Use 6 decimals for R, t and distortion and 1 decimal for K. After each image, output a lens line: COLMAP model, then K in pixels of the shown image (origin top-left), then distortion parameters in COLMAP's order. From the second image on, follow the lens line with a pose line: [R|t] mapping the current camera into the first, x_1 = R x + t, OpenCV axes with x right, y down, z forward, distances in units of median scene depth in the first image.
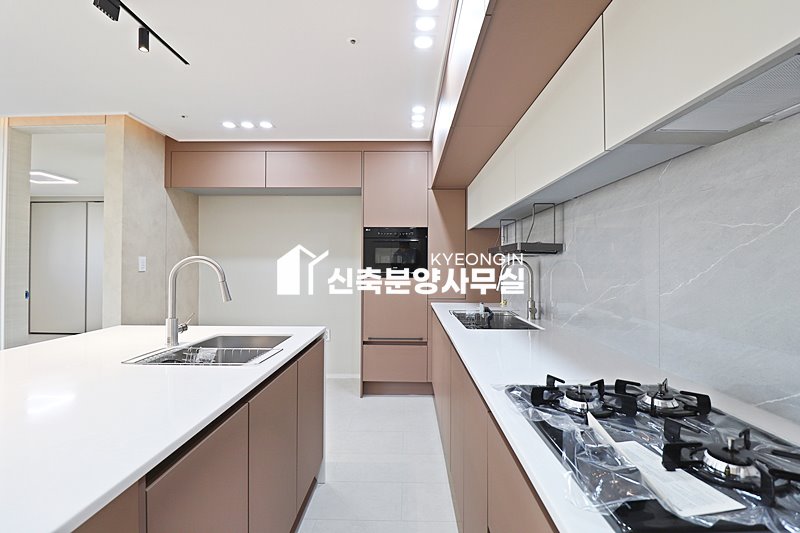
lens RADIAL K [[370.0, 0, 401.7], [0, 370.0, 262.8], [0, 0, 1]] dist [-0.007719, -0.009491]
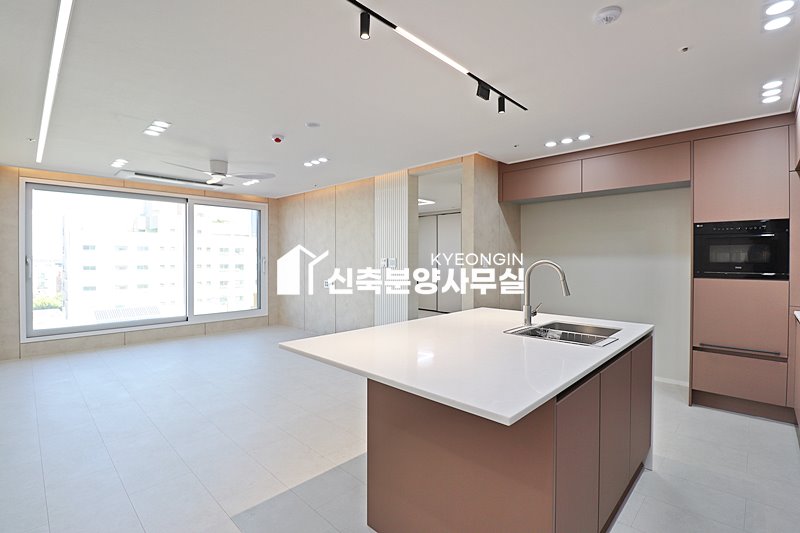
lens RADIAL K [[370.0, 0, 407.3], [0, 370.0, 260.7], [0, 0, 1]] dist [-0.007719, -0.009491]
pose [[0.734263, 0.000828, -0.678864, -0.007316], [0.006902, 0.999938, 0.008684, -0.018063], [0.678830, -0.011062, 0.734212, -0.176888]]
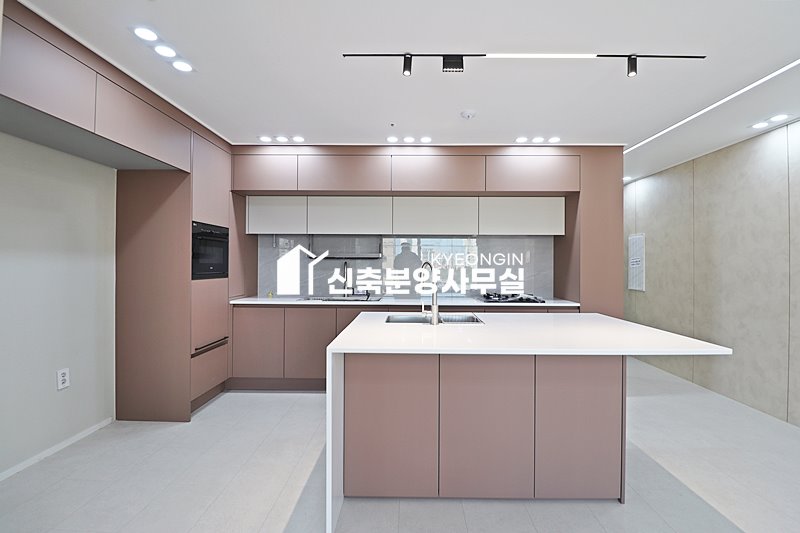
lens RADIAL K [[370.0, 0, 404.8], [0, 370.0, 262.3], [0, 0, 1]] dist [-0.007719, -0.009491]
pose [[0.004829, 0.002298, 0.999986, -1.076159], [-0.013478, 0.999907, -0.002233, -0.005607], [-0.999898, -0.013467, 0.004859, 0.577181]]
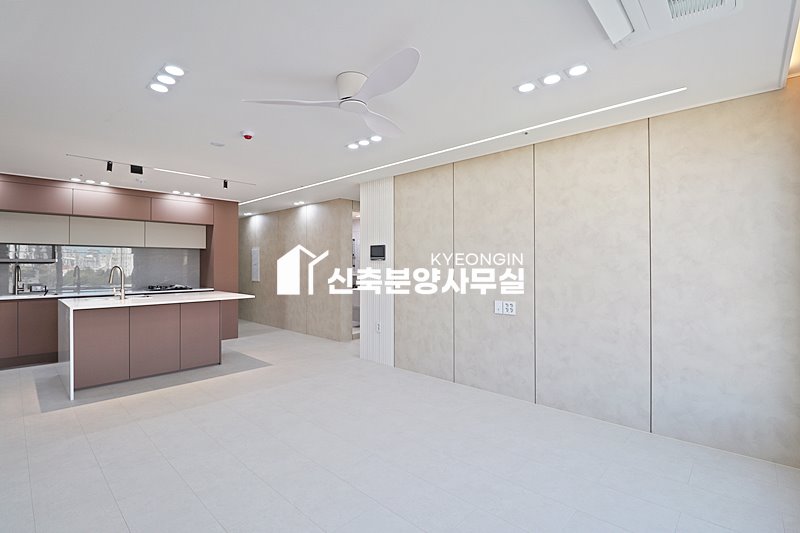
lens RADIAL K [[370.0, 0, 407.1], [0, 370.0, 263.3], [0, 0, 1]] dist [-0.007719, -0.009491]
pose [[-0.745584, -0.000738, 0.666411, -2.059870], [-0.007704, 0.999942, -0.007512, -0.018953], [-0.666367, -0.010735, -0.745547, 0.838248]]
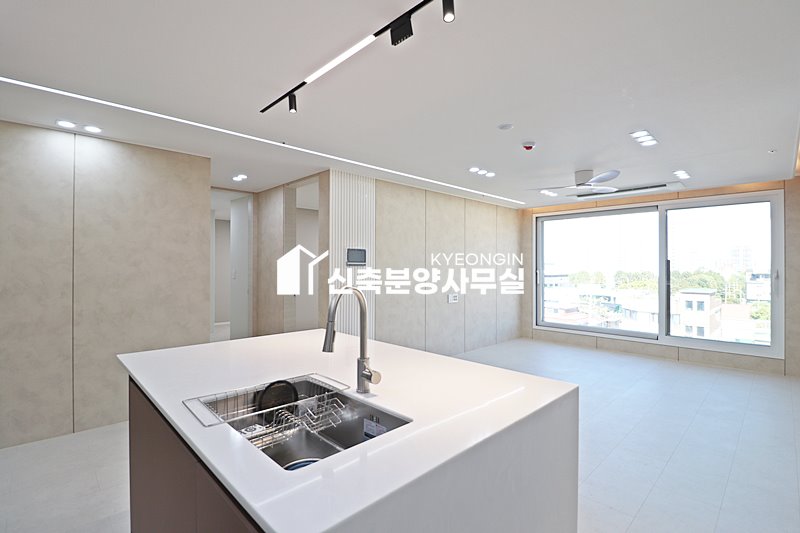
lens RADIAL K [[370.0, 0, 403.9], [0, 370.0, 265.6], [0, 0, 1]] dist [-0.007719, -0.009491]
pose [[-0.706120, -0.008782, -0.708037, -0.065120], [-0.000683, 0.999931, -0.011721, -0.027366], [0.708092, -0.007793, -0.706078, 0.856969]]
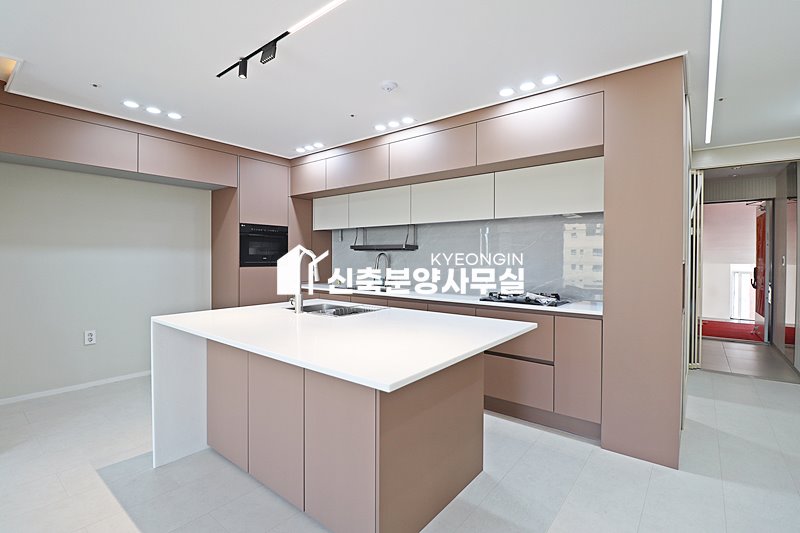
lens RADIAL K [[370.0, 0, 399.9], [0, 370.0, 263.9], [0, 0, 1]] dist [-0.007719, -0.009491]
pose [[0.611213, -0.017296, 0.791277, -0.799939], [-0.006346, 0.999622, 0.026752, -0.004477], [-0.791441, -0.021372, 0.610872, -0.098974]]
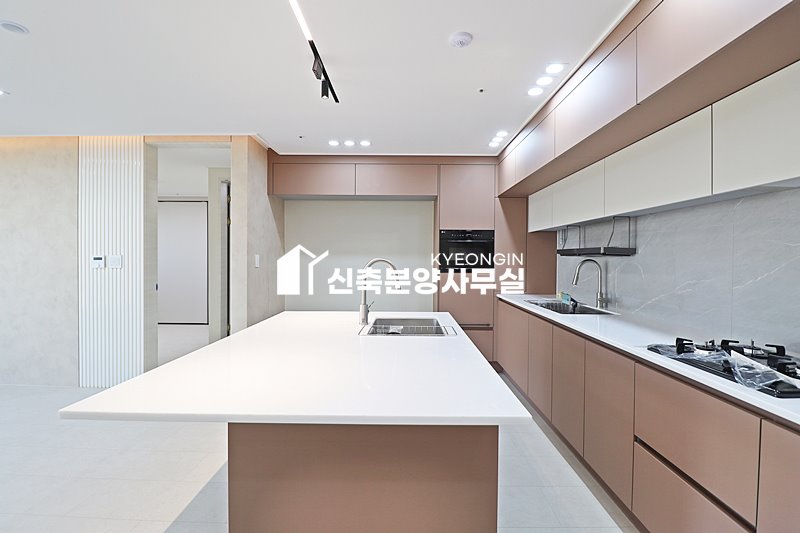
lens RADIAL K [[370.0, 0, 396.8], [0, 370.0, 263.6], [0, 0, 1]] dist [-0.007719, -0.009491]
pose [[0.999963, 0.002420, 0.008196, -0.280790], [-0.002592, 0.999775, 0.021071, -0.015228], [-0.008143, -0.021091, 0.999744, -0.191360]]
